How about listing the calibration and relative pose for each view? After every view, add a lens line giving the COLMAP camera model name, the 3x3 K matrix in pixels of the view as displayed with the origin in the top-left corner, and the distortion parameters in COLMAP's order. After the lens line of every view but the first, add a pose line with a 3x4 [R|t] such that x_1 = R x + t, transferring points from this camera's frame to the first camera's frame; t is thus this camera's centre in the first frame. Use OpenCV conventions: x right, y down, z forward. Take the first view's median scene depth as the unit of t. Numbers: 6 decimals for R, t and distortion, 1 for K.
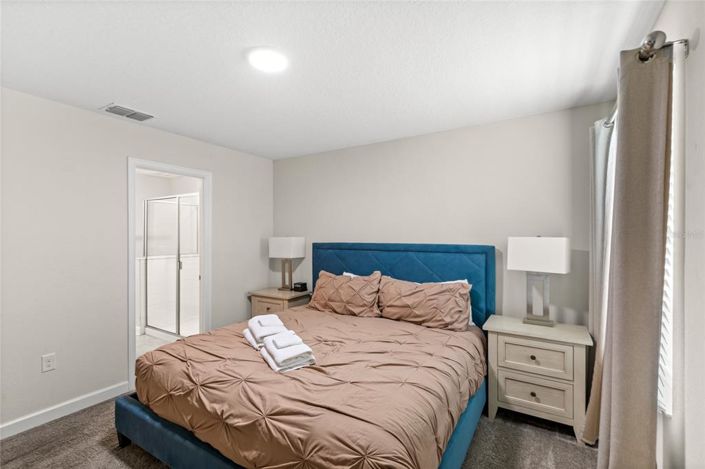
lens RADIAL K [[322.3, 0, 356.1], [0, 322.3, 236.0], [0, 0, 1]] dist [-0.003068, -0.000008]
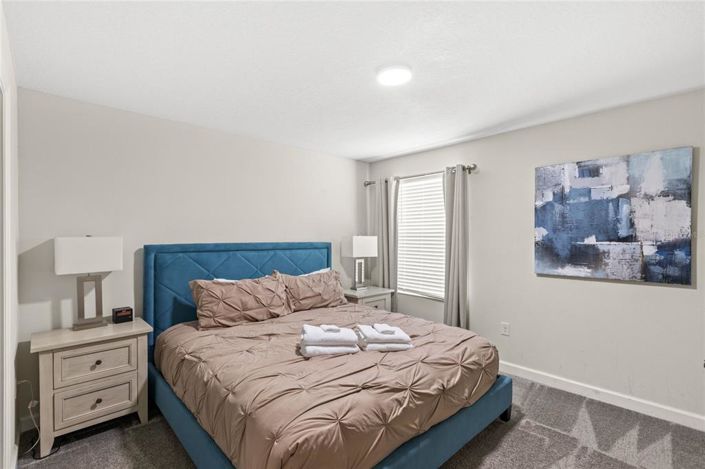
lens RADIAL K [[322.3, 0, 326.4], [0, 322.3, 238.8], [0, 0, 1]] dist [-0.003068, -0.000008]
pose [[0.310708, -0.012820, 0.950419, -0.851311], [-0.004929, 0.999874, 0.015098, -0.006705], [-0.950493, -0.009376, 0.310606, 0.527639]]
